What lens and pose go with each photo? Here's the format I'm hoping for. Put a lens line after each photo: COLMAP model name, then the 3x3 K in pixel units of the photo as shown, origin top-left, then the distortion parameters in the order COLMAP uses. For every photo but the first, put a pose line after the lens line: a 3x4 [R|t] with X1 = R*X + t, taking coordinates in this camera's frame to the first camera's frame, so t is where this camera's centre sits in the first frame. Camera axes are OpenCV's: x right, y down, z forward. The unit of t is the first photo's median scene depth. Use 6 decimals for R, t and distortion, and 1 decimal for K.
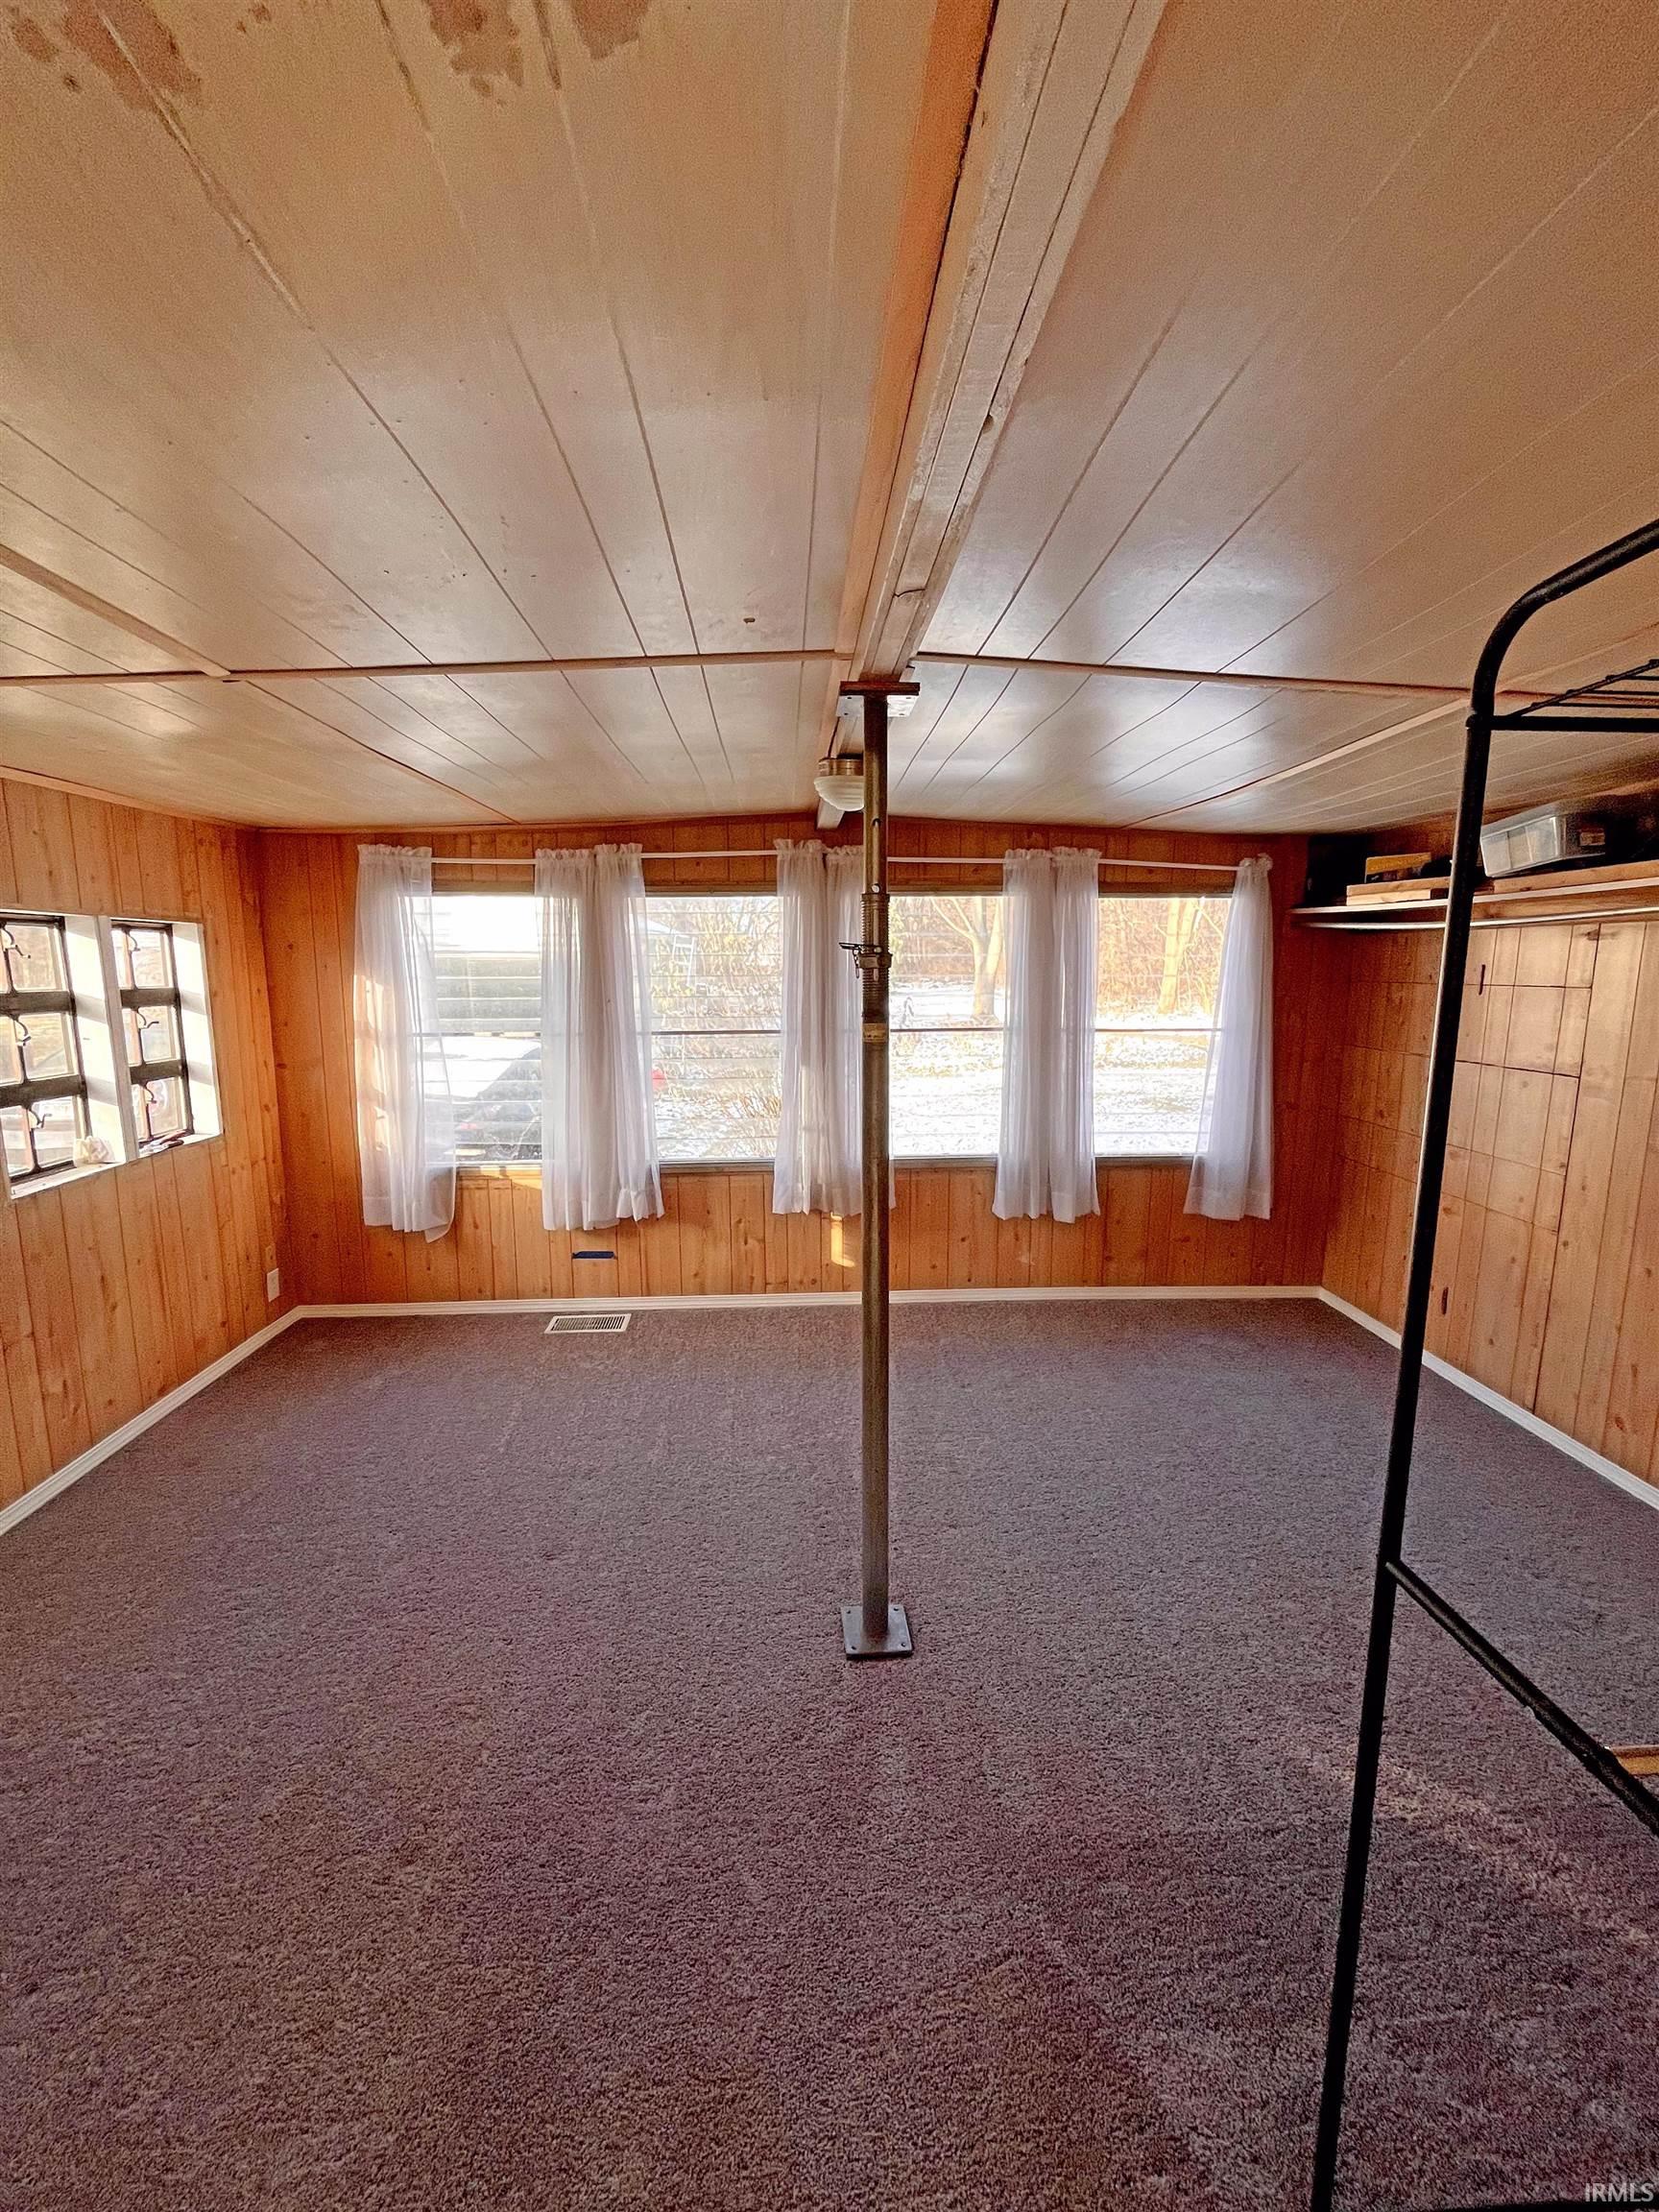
lens RADIAL K [[896.3, 0, 827.6], [0, 896.3, 1103.7], [0, 0, 1]] dist [-0.003133, -0.000219]
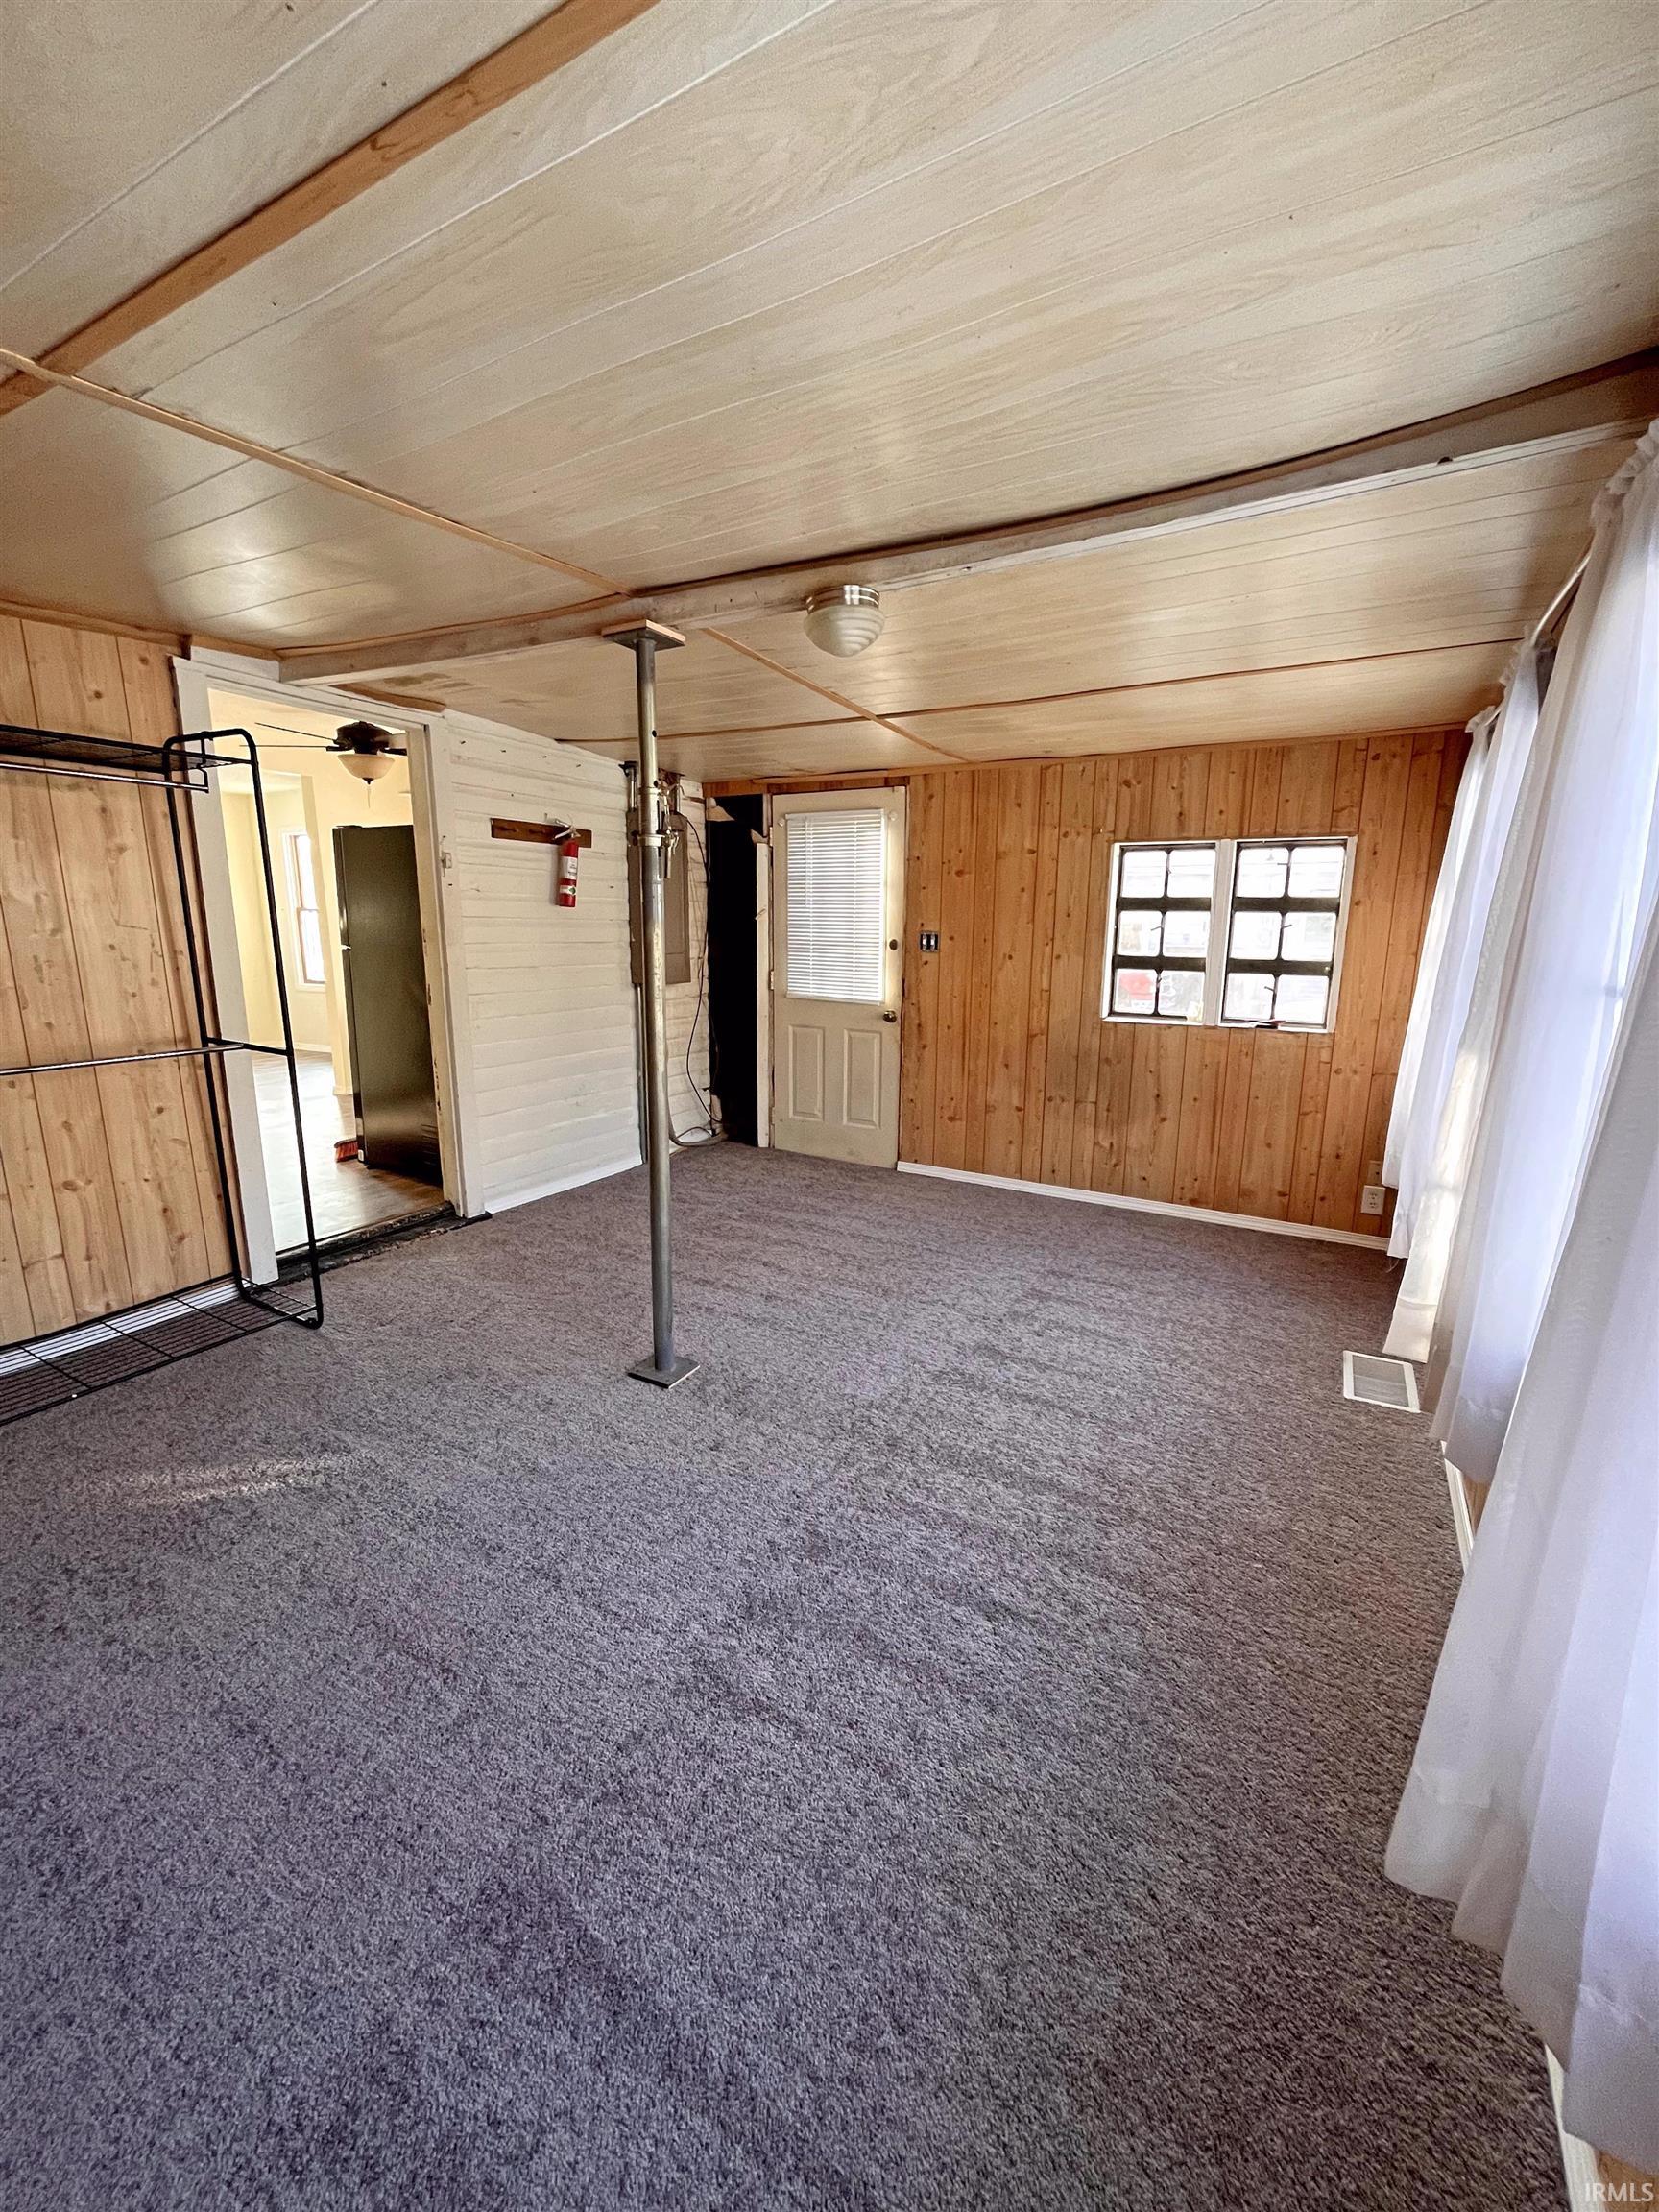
lens RADIAL K [[896.3, 0, 838.2], [0, 896.3, 1105.9], [0, 0, 1]] dist [-0.003133, -0.000219]
pose [[-0.531916, 0.169872, -0.829584, 0.636590], [-0.137955, 0.949200, 0.282820, -0.122073], [0.835484, 0.264881, -0.481460, 1.183396]]
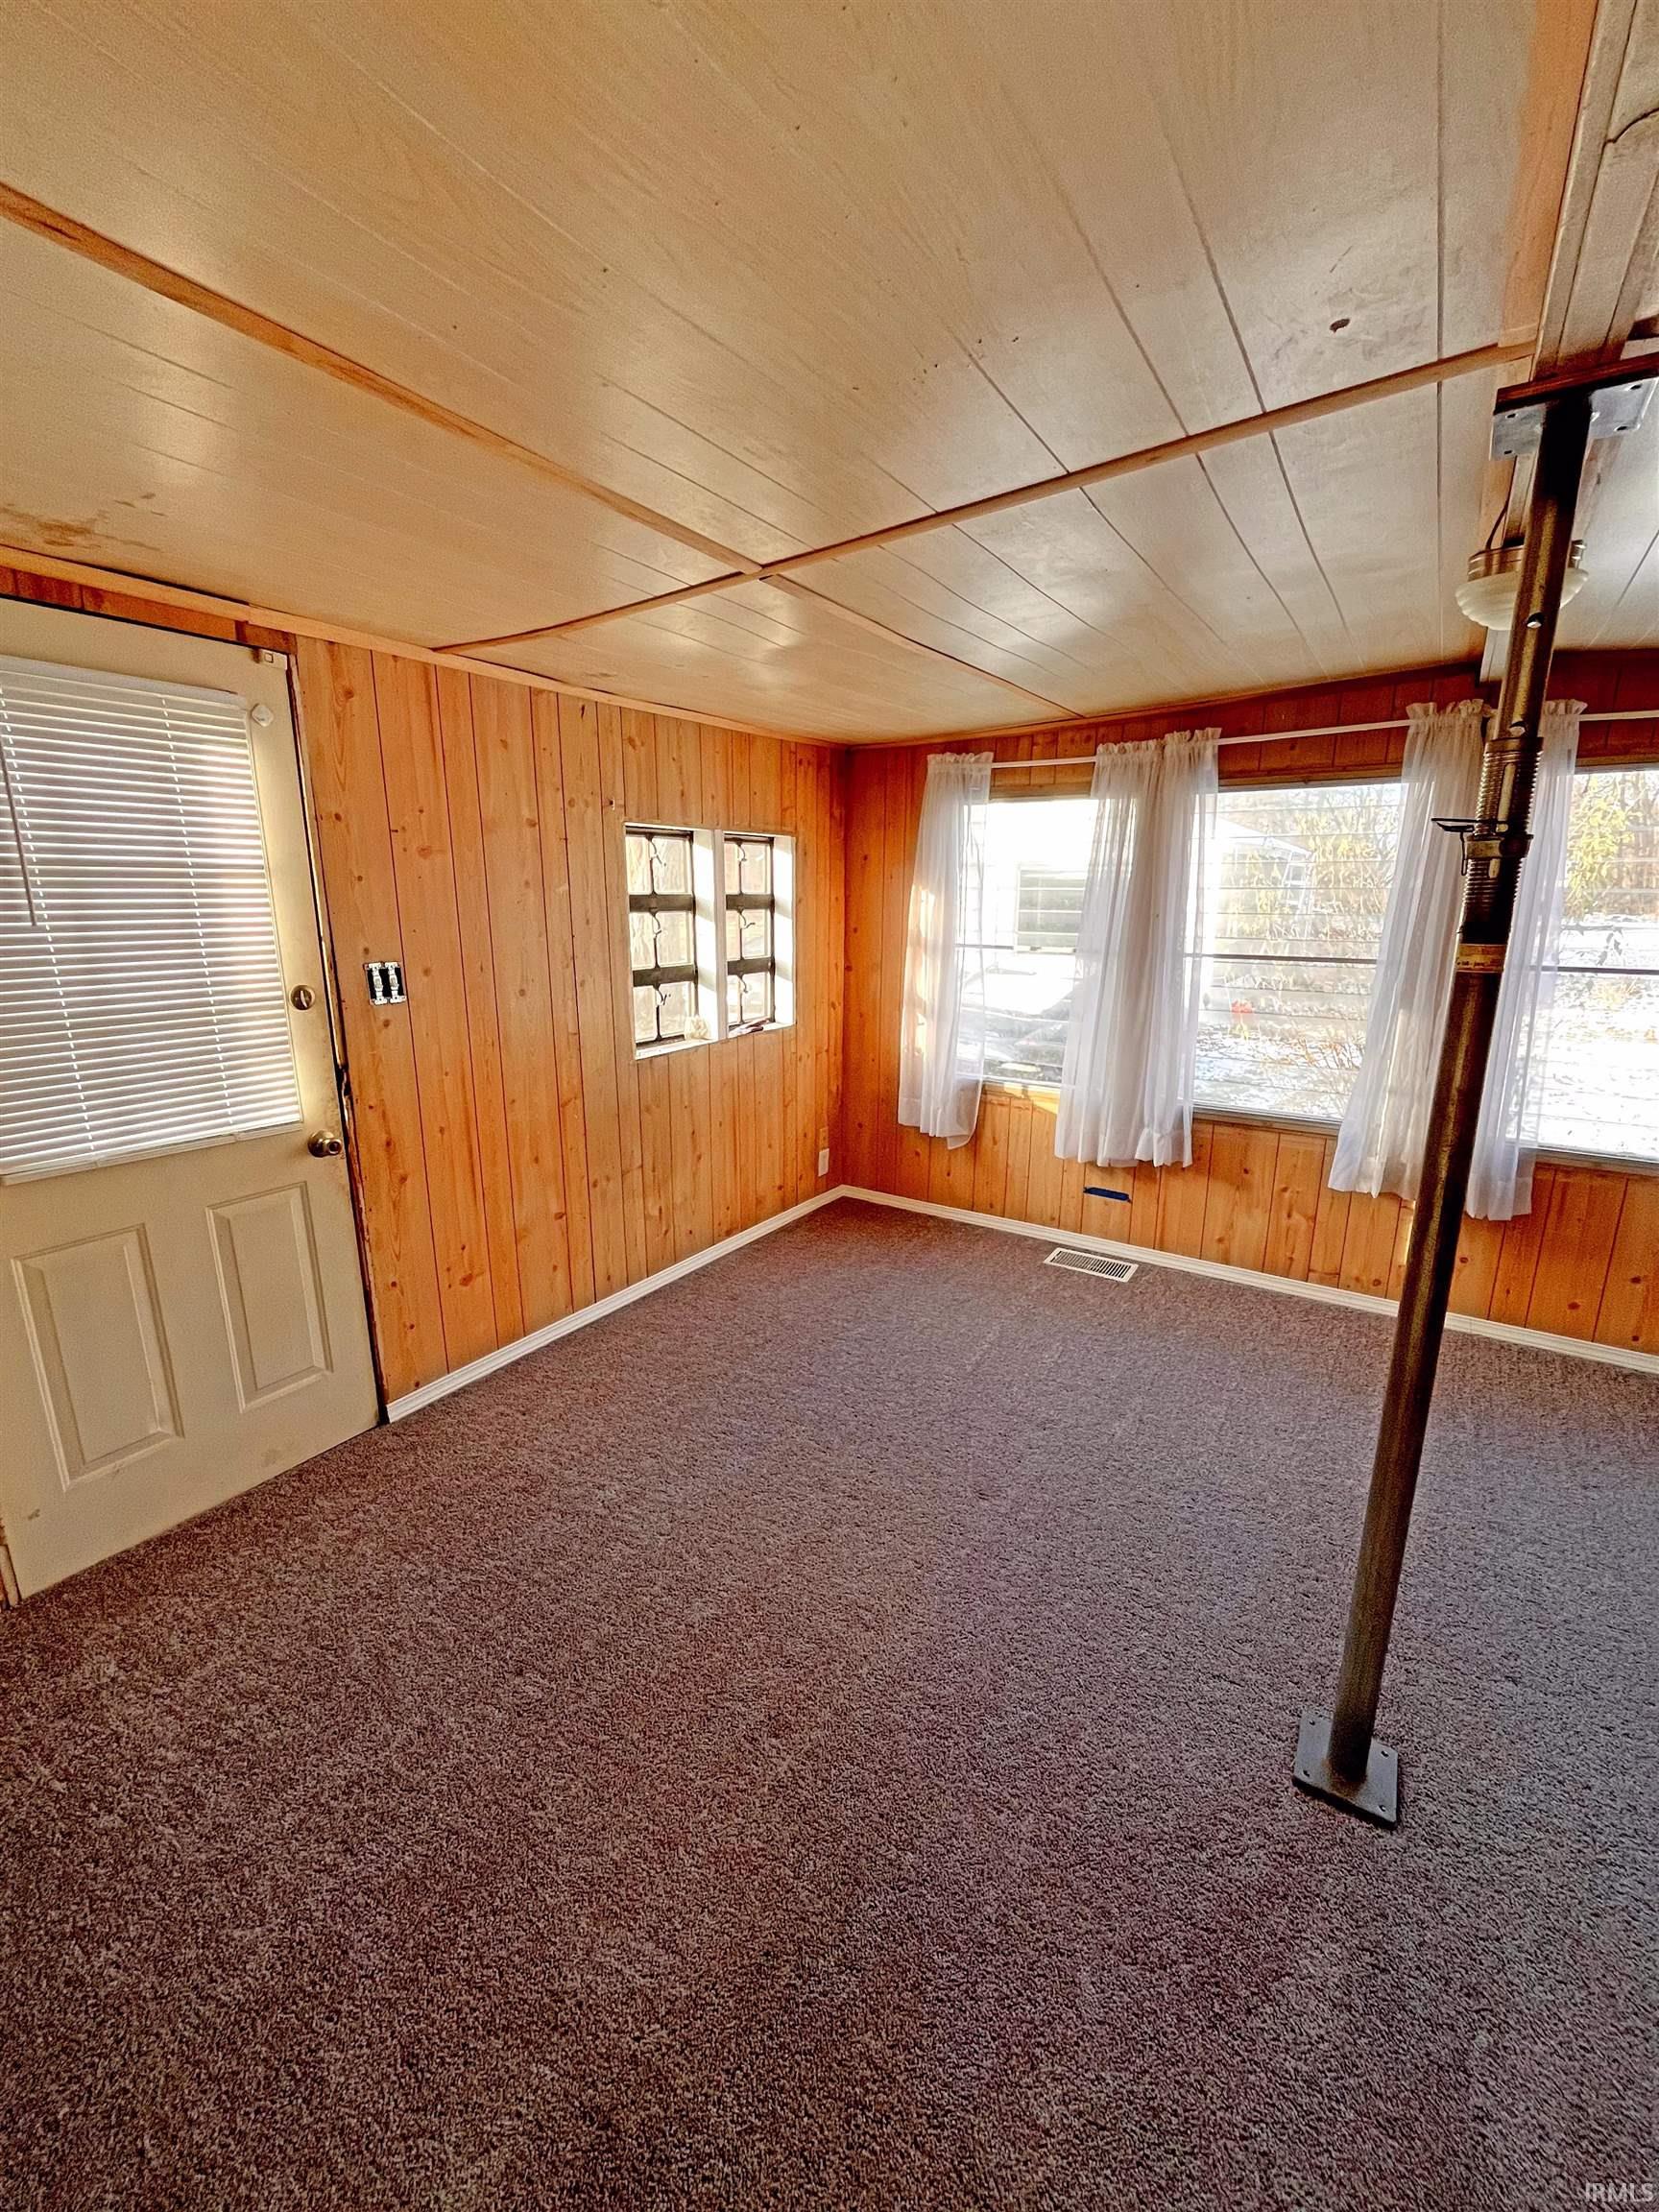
lens RADIAL K [[896.3, 0, 830.8], [0, 896.3, 1103.1], [0, 0, 1]] dist [-0.003133, -0.000219]
pose [[0.804660, 0.144174, -0.575966, 0.038627], [-0.096310, 0.988917, 0.112991, -0.001354], [0.585873, -0.035448, 0.809627, 0.110309]]
